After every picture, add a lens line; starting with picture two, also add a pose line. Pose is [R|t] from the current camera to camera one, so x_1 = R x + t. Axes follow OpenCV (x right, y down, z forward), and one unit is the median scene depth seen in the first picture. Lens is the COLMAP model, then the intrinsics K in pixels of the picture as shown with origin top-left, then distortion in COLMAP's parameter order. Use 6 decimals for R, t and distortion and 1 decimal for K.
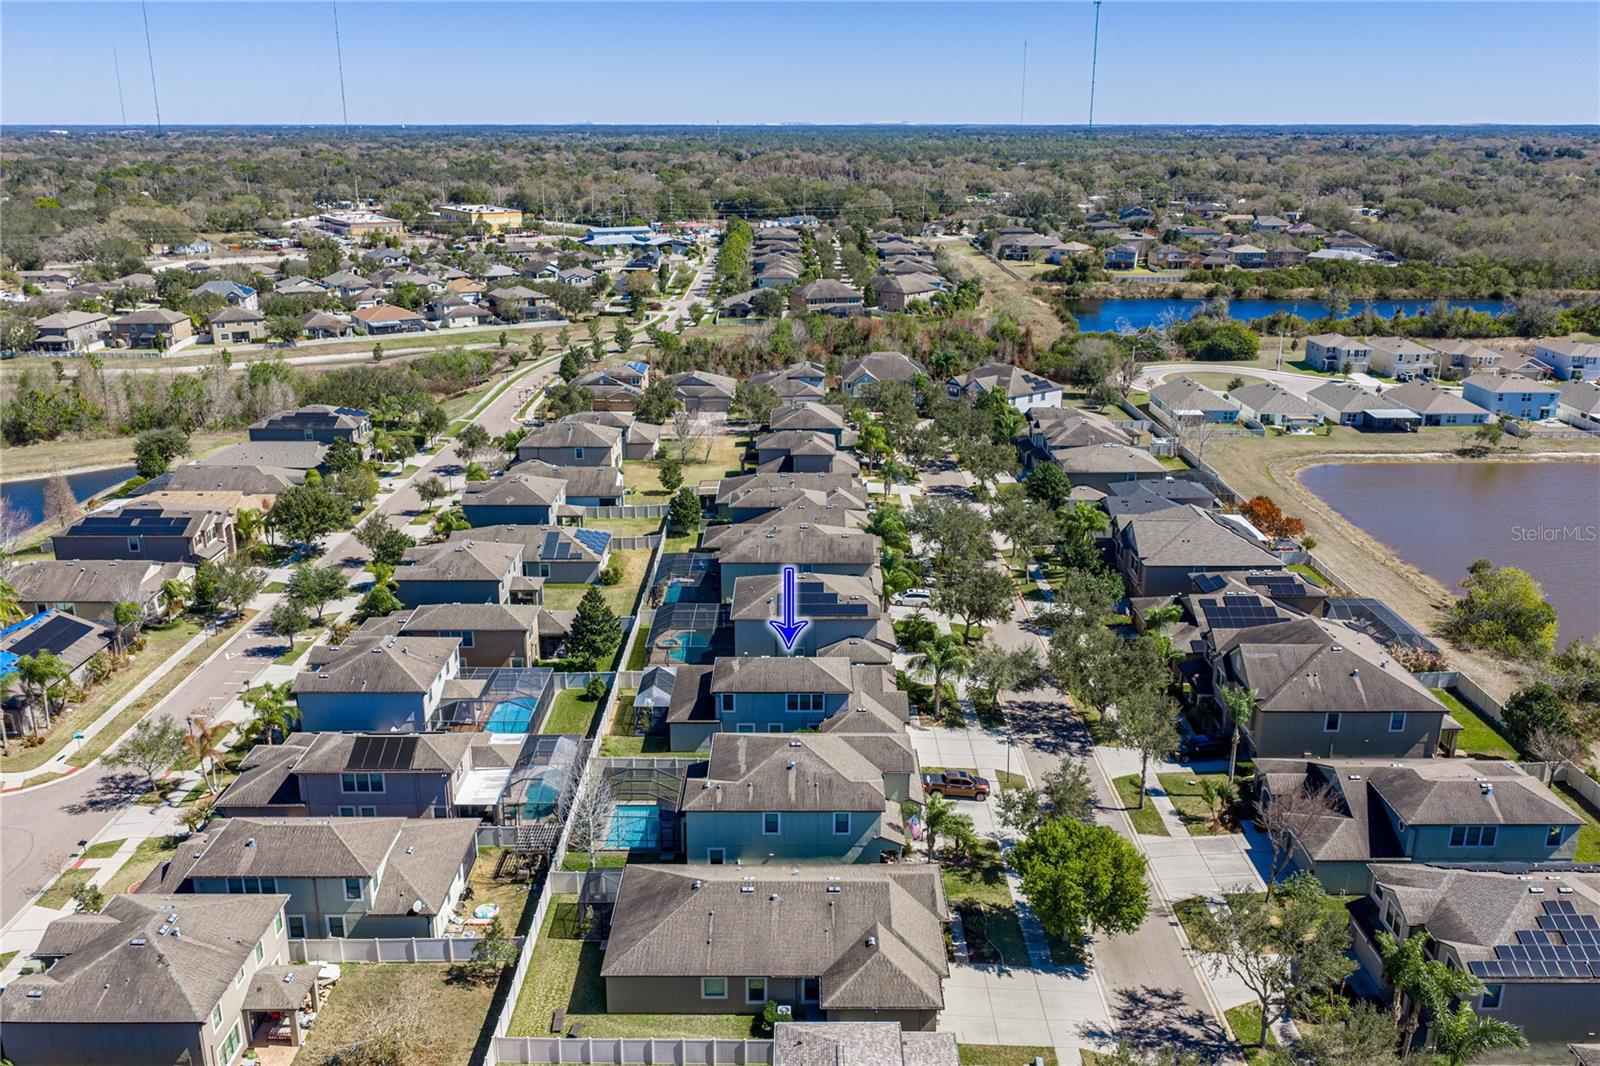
lens RADIAL K [[1336.5, 0, 797.9], [0, 1336.5, 527.3], [0, 0, 1]] dist [0.007628, -0.009843]
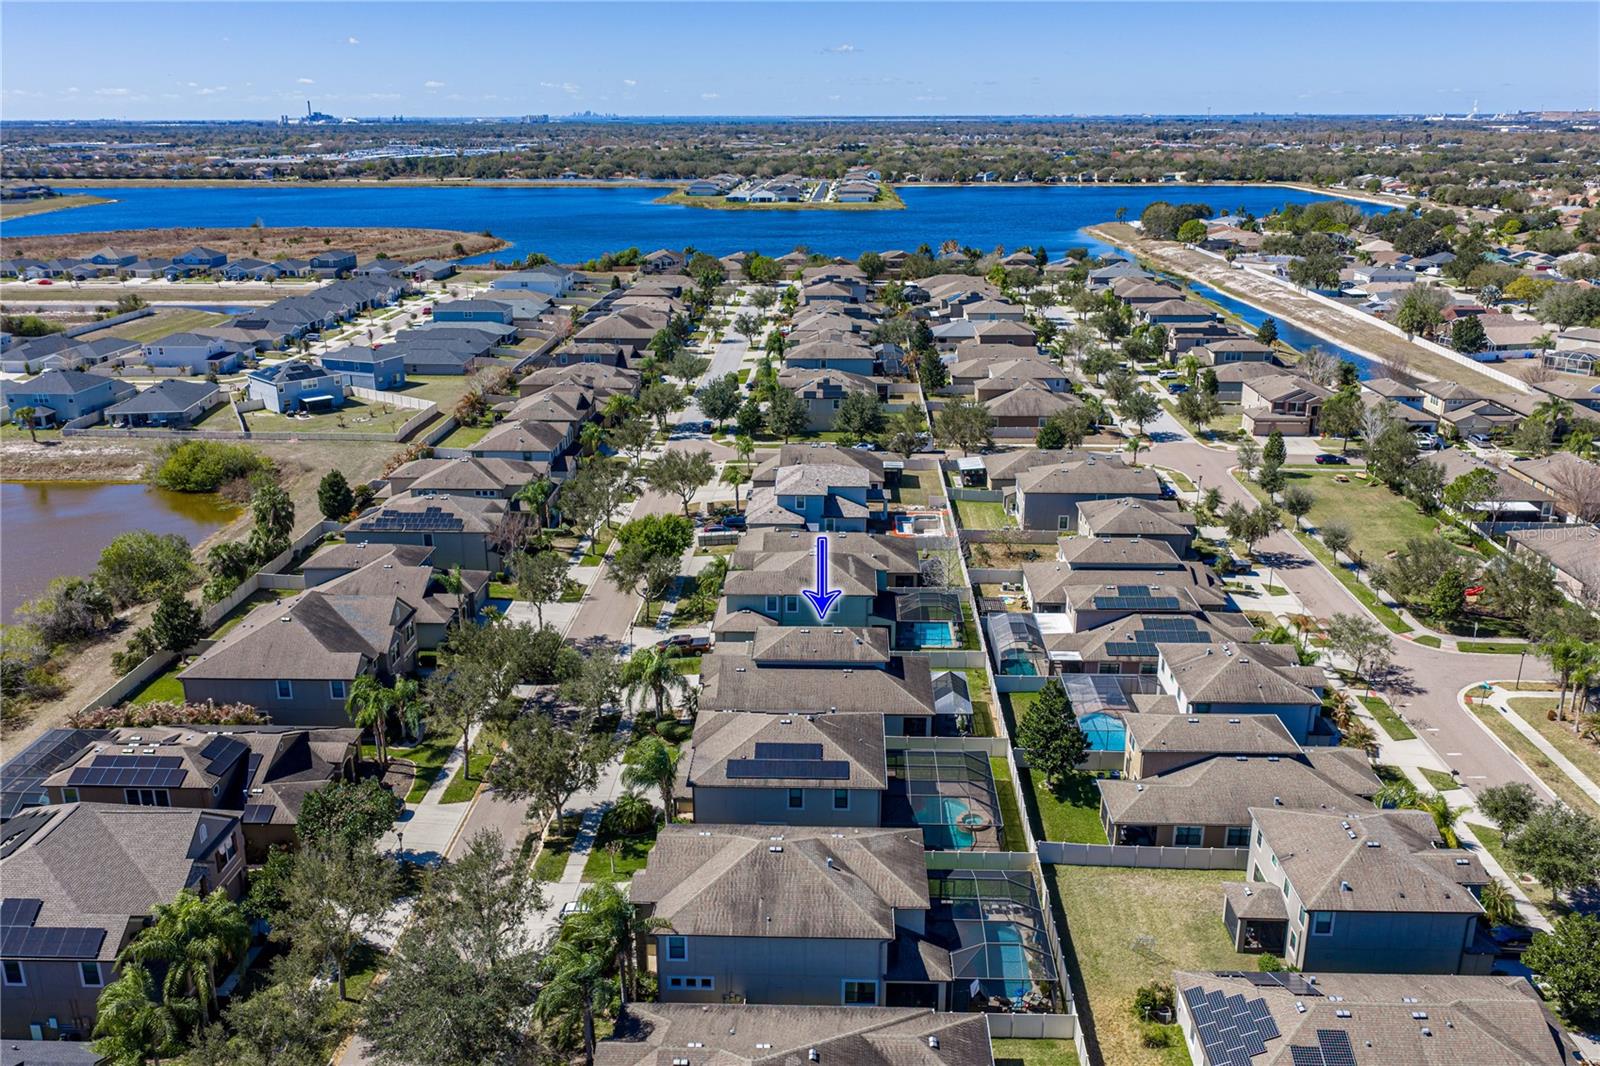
lens RADIAL K [[1323.5, 0, 803.2], [0, 1323.5, 539.4], [0, 0, 1]] dist [0.016385, -0.028863]
pose [[-0.999542, -0.006357, 0.029596, -0.010951], [0.011652, 0.821567, 0.569992, -0.217173], [-0.027938, 0.570076, -0.821117, 0.721062]]
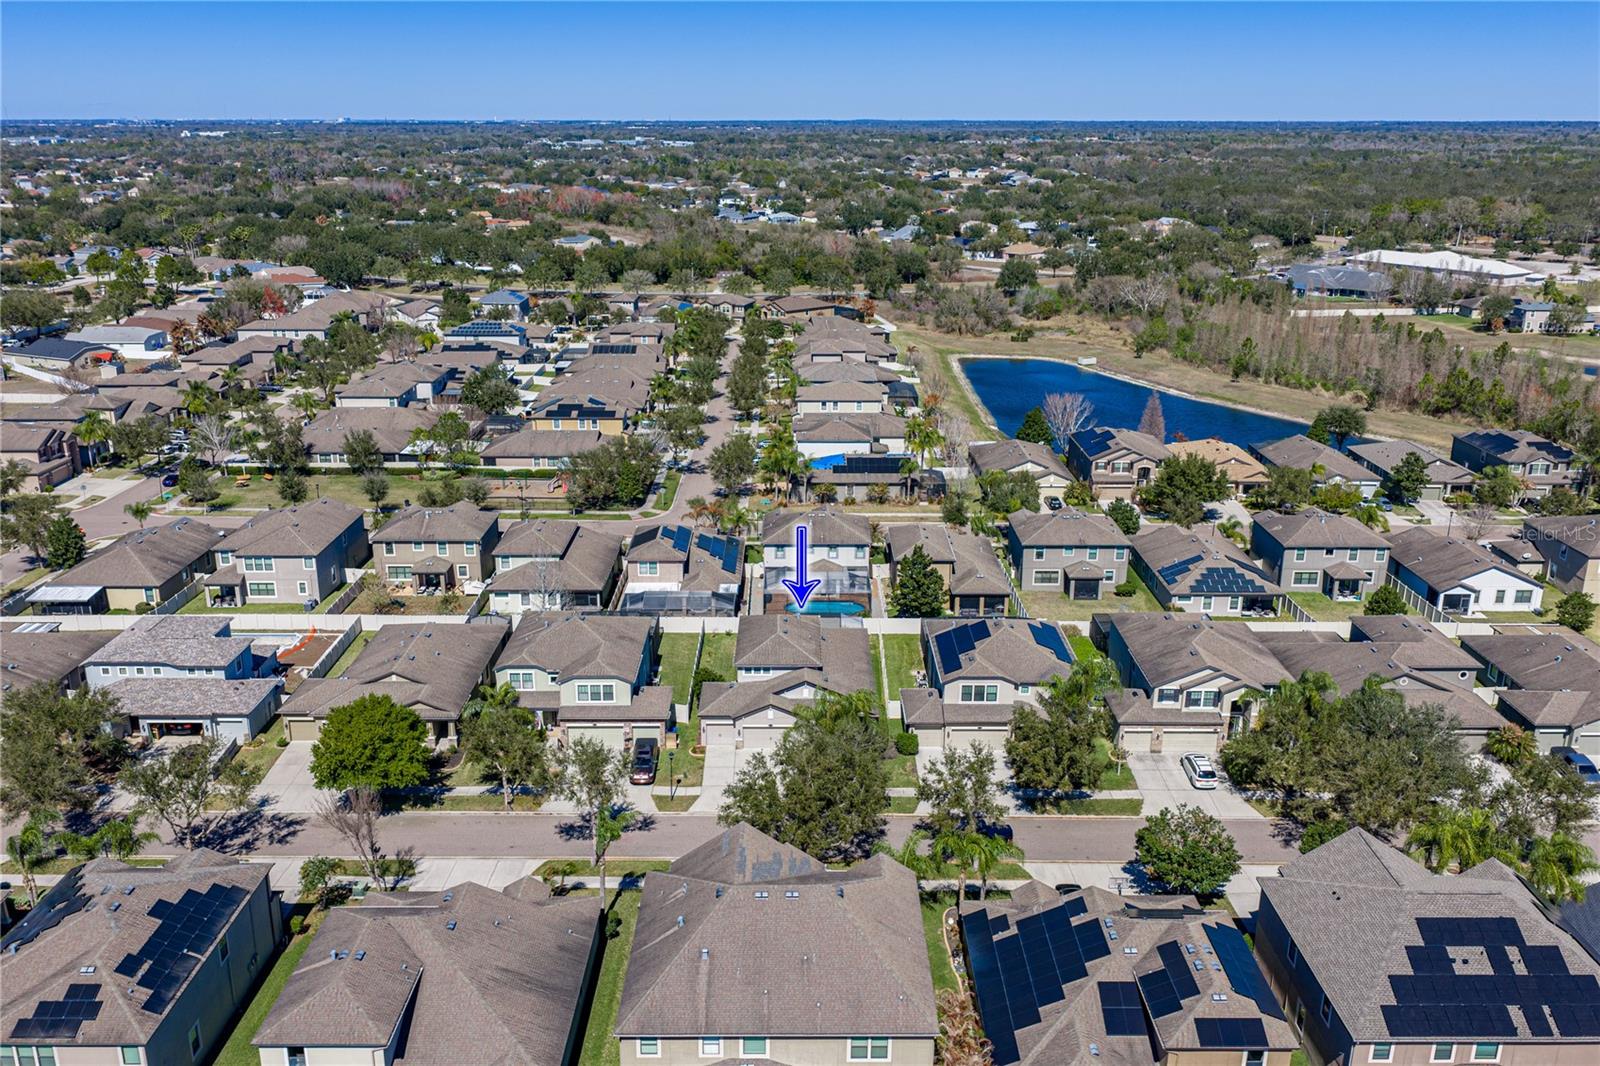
lens RADIAL K [[1323.5, 0, 803.2], [0, 1323.5, 539.4], [0, 0, 1]] dist [0.016385, -0.028863]
pose [[0.005083, 0.303702, -0.952754, 0.382468], [-0.291621, 0.911802, 0.289092, -0.107250], [0.956521, 0.276373, 0.093200, 0.361618]]
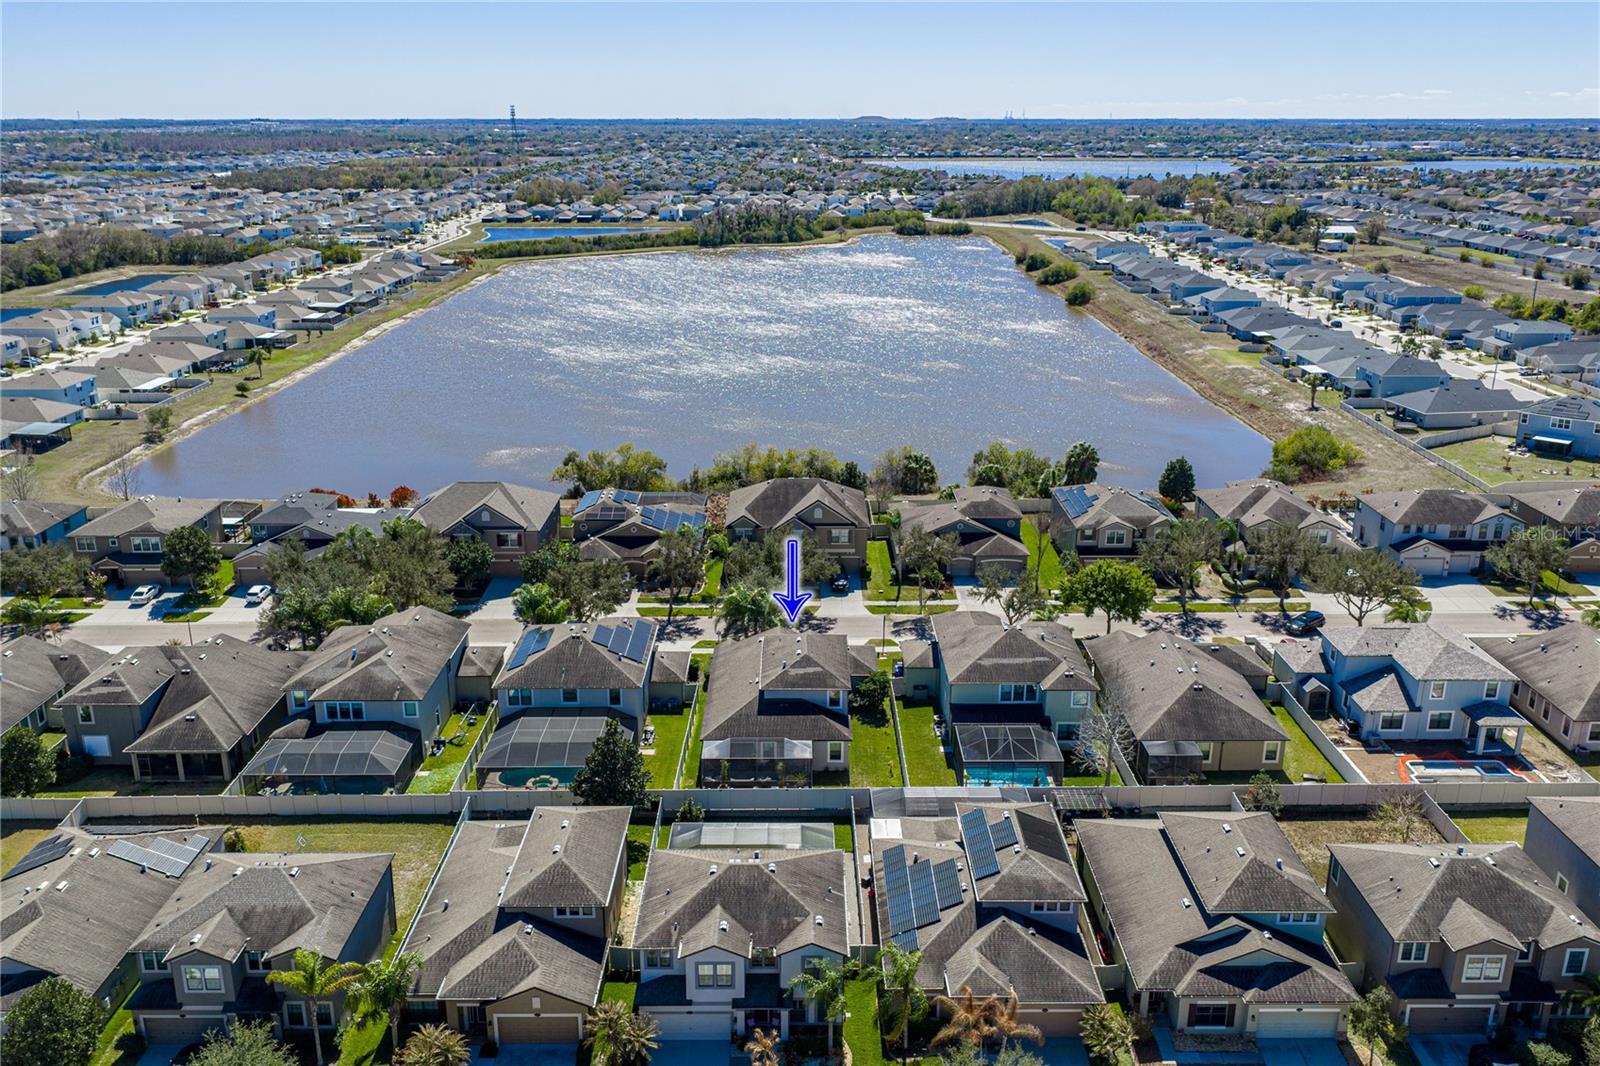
lens RADIAL K [[1336.5, 0, 797.9], [0, 1336.5, 527.3], [0, 0, 1]] dist [0.007628, -0.009843]
pose [[-0.002410, -0.294734, 0.955576, -0.378825], [0.291553, 0.913856, 0.282602, -0.107192], [-0.956552, 0.279282, 0.083728, 0.357781]]
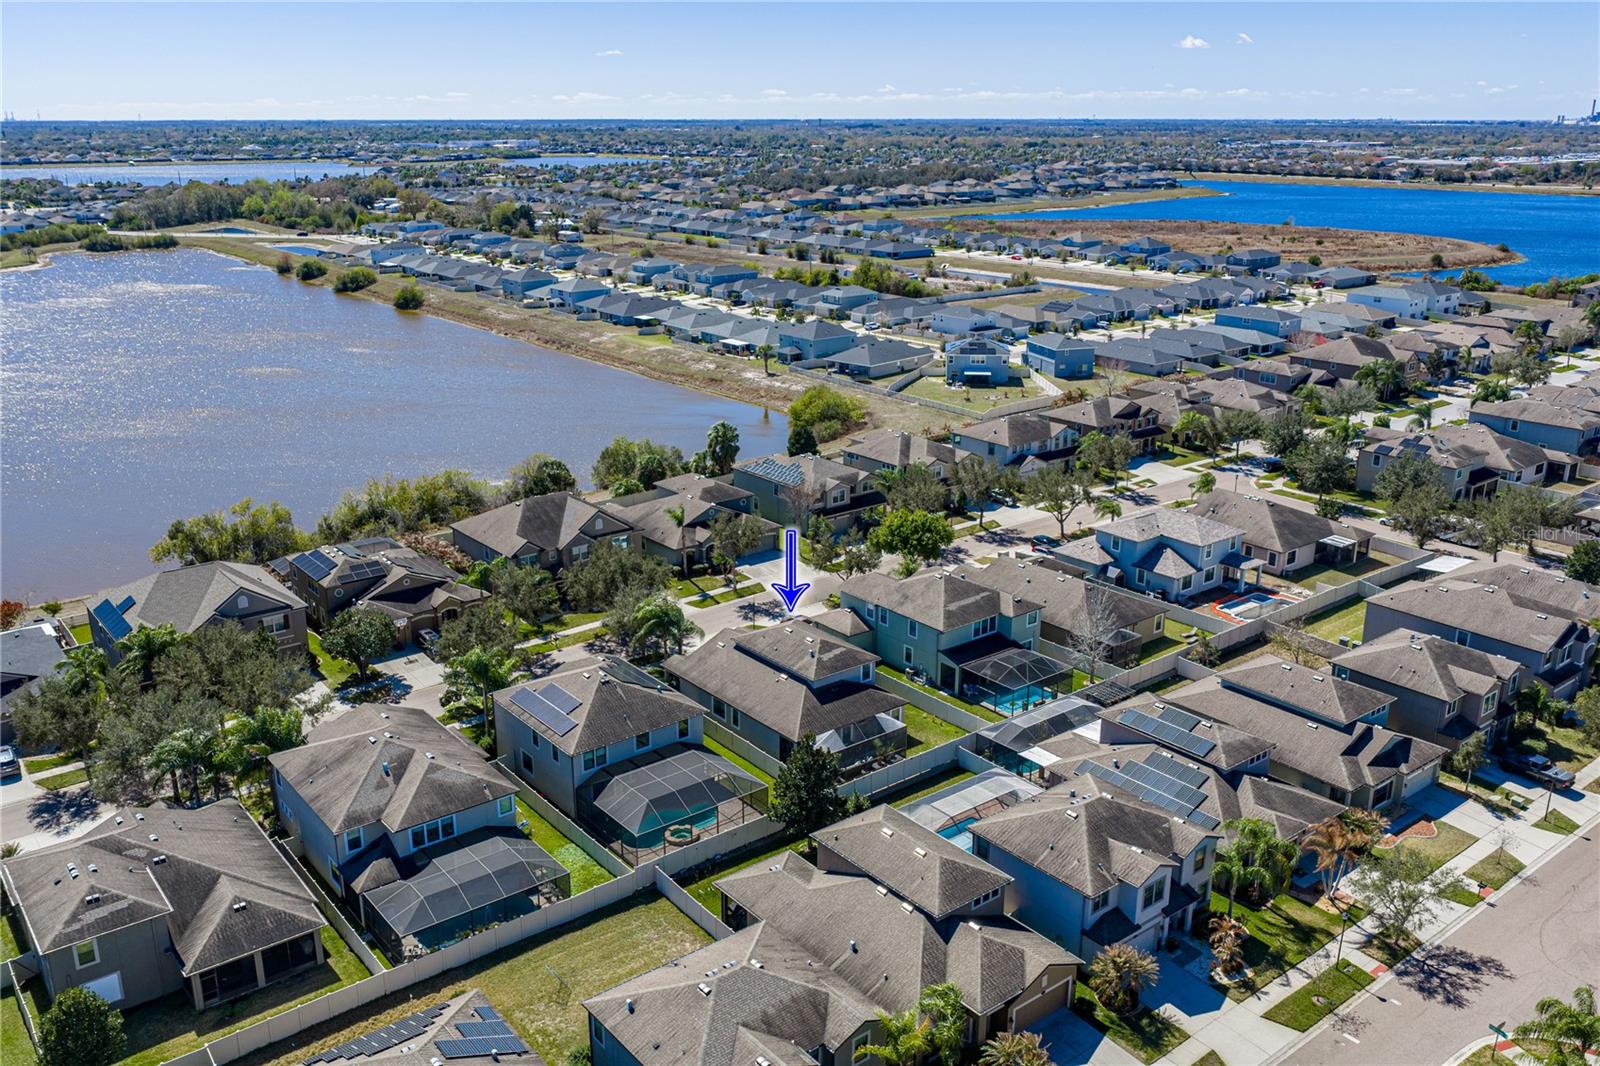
lens RADIAL K [[1327.5, 0, 802.4], [0, 1327.5, 531.6], [0, 0, 1]] dist [0.025411, -0.047839]
pose [[-0.623741, -0.232898, 0.746127, -0.301514], [0.228445, 0.858578, 0.458973, -0.174468], [-0.747502, 0.456729, -0.482327, 0.582479]]
